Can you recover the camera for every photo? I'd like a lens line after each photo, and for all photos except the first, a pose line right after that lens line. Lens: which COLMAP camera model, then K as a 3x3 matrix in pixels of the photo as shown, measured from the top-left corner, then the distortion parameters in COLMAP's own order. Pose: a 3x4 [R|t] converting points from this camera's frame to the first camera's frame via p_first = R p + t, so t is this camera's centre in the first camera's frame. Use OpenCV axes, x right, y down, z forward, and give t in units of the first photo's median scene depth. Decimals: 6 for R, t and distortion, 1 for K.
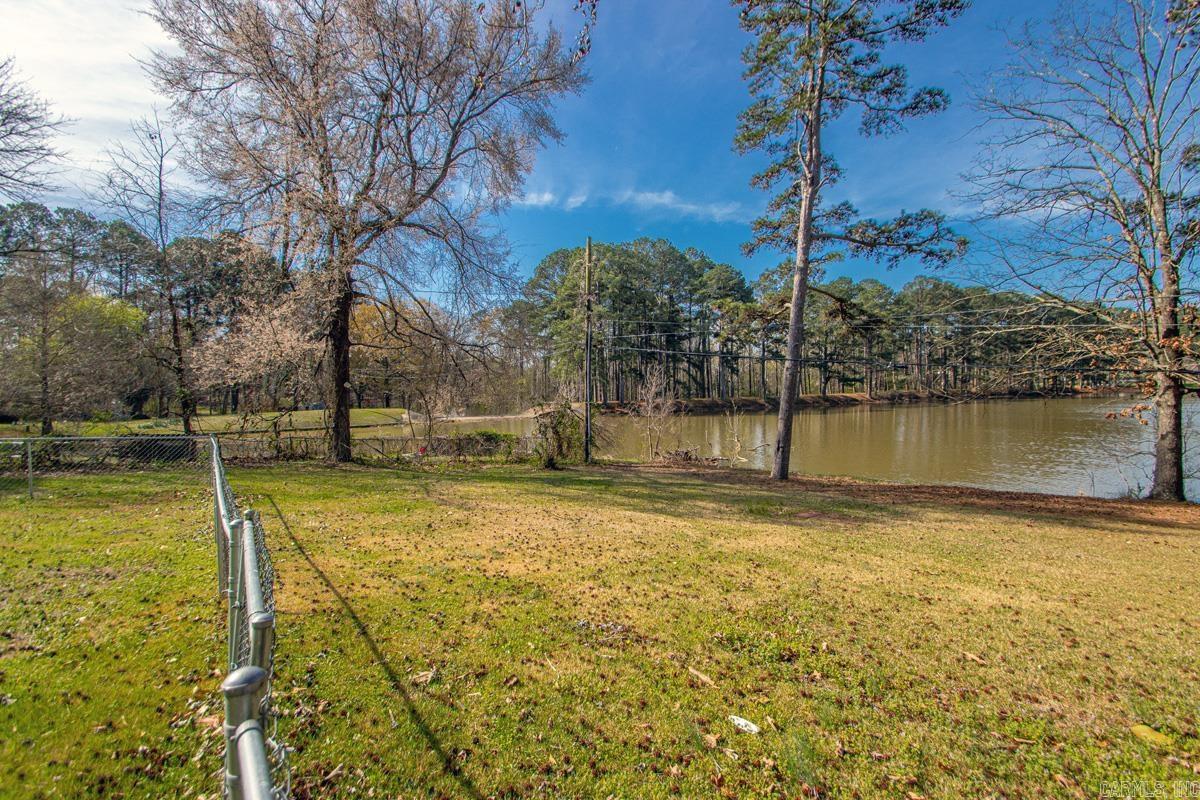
lens RADIAL K [[560.3, 0, 607.8], [0, 560.3, 400.0], [0, 0, 1]] dist [0.021957, -0.017942]
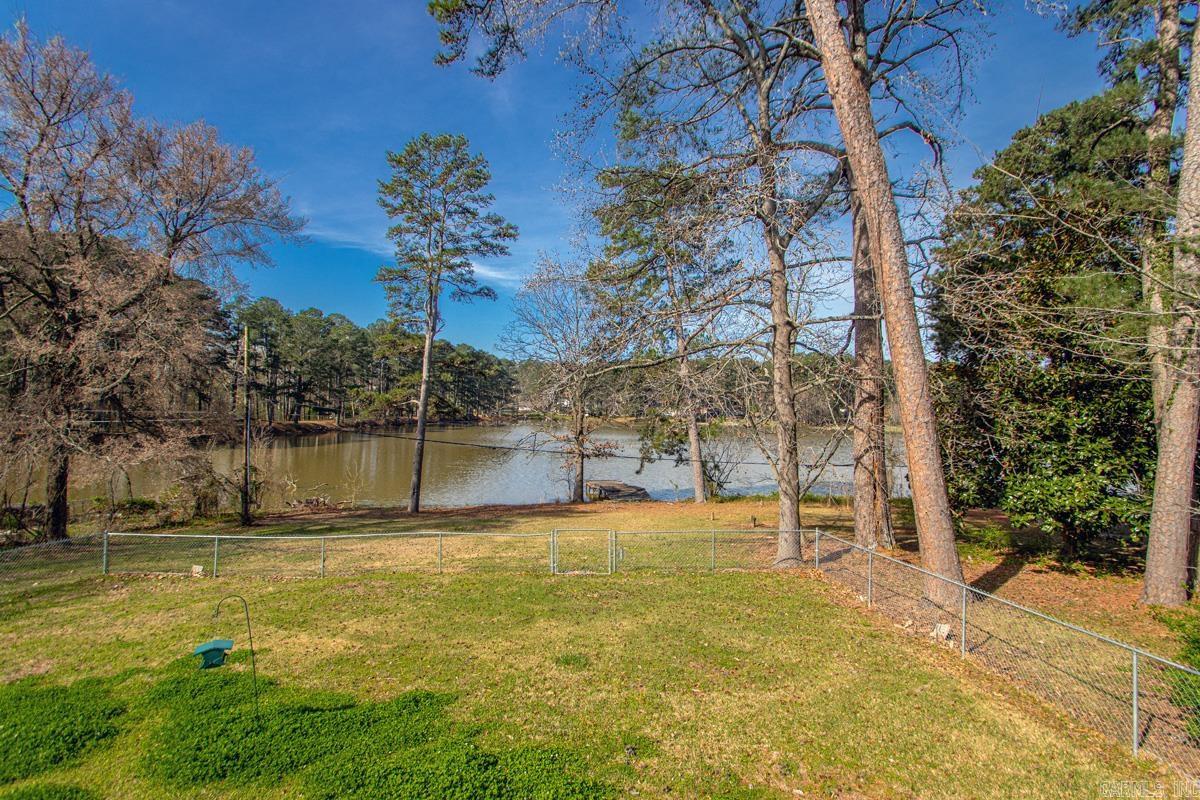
lens RADIAL K [[560.3, 0, 607.8], [0, 560.3, 400.0], [0, 0, 1]] dist [0.021957, -0.017942]
pose [[0.593894, 0.041626, 0.803465, -0.728422], [-0.015774, 0.999071, -0.040101, -0.134621], [-0.804388, 0.011142, 0.593999, -0.442506]]
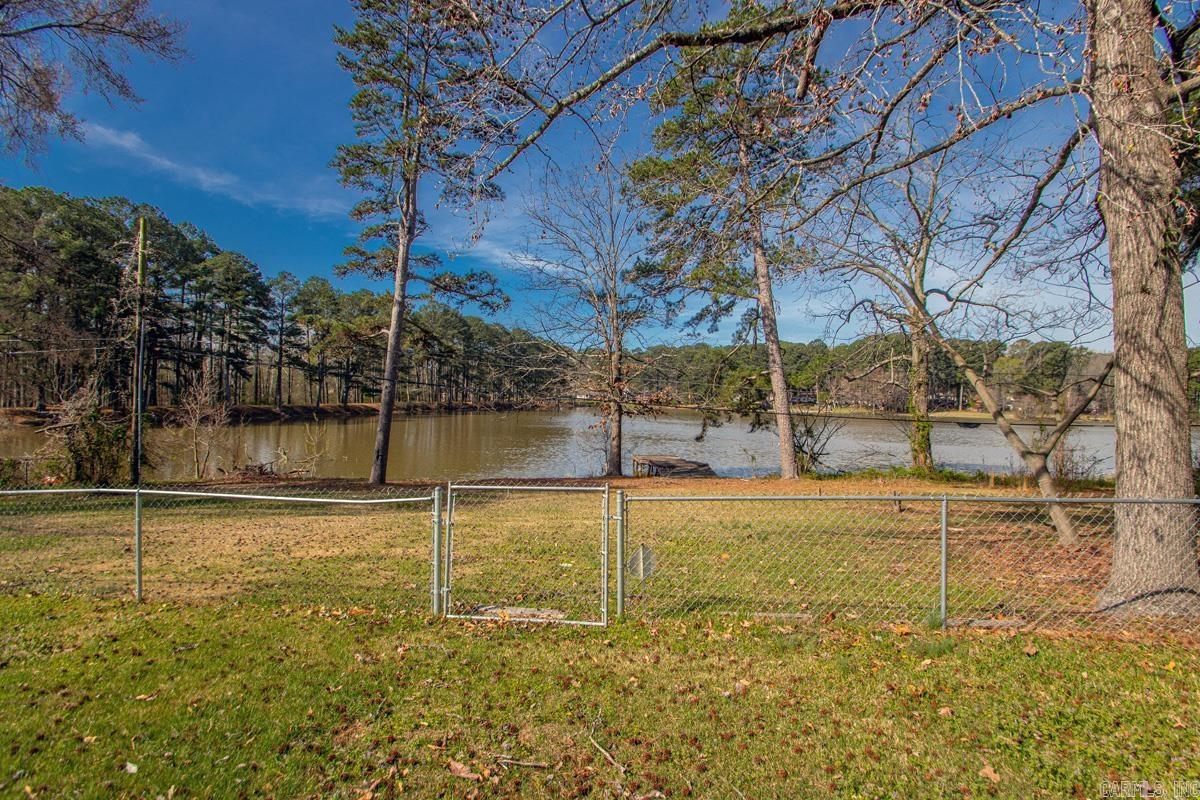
lens RADIAL K [[562.3, 0, 612.2], [0, 562.3, 399.8], [0, 0, 1]] dist [0.013515, 0.000118]
pose [[0.672213, 0.027930, 0.739831, -0.245447], [-0.015758, 0.999602, -0.023419, -0.011032], [-0.740190, 0.004084, 0.672385, -0.130394]]
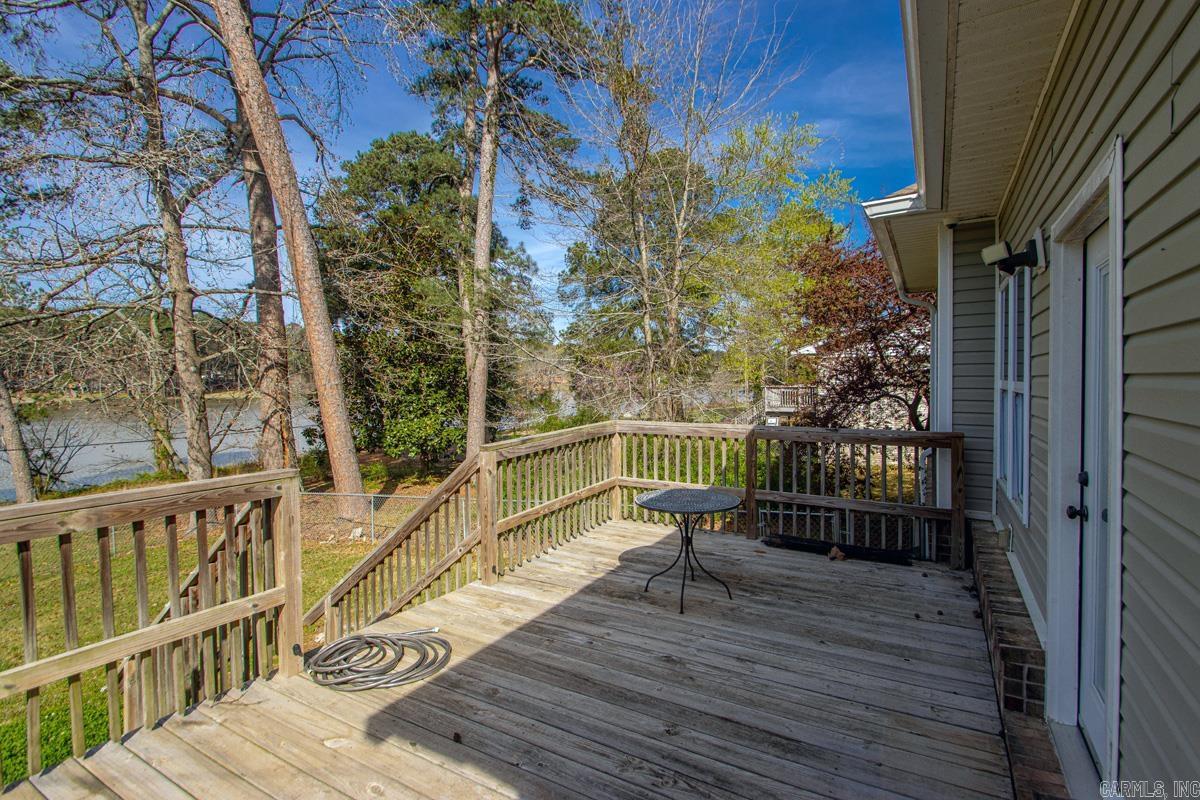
lens RADIAL K [[560.9, 0, 621.2], [0, 560.9, 386.1], [0, 0, 1]] dist [0.017114, -0.020202]
pose [[-0.392246, 0.002855, 0.919856, -0.928144], [0.036492, 0.999256, 0.012459, -0.133091], [-0.919136, 0.038454, -0.392059, -0.413967]]
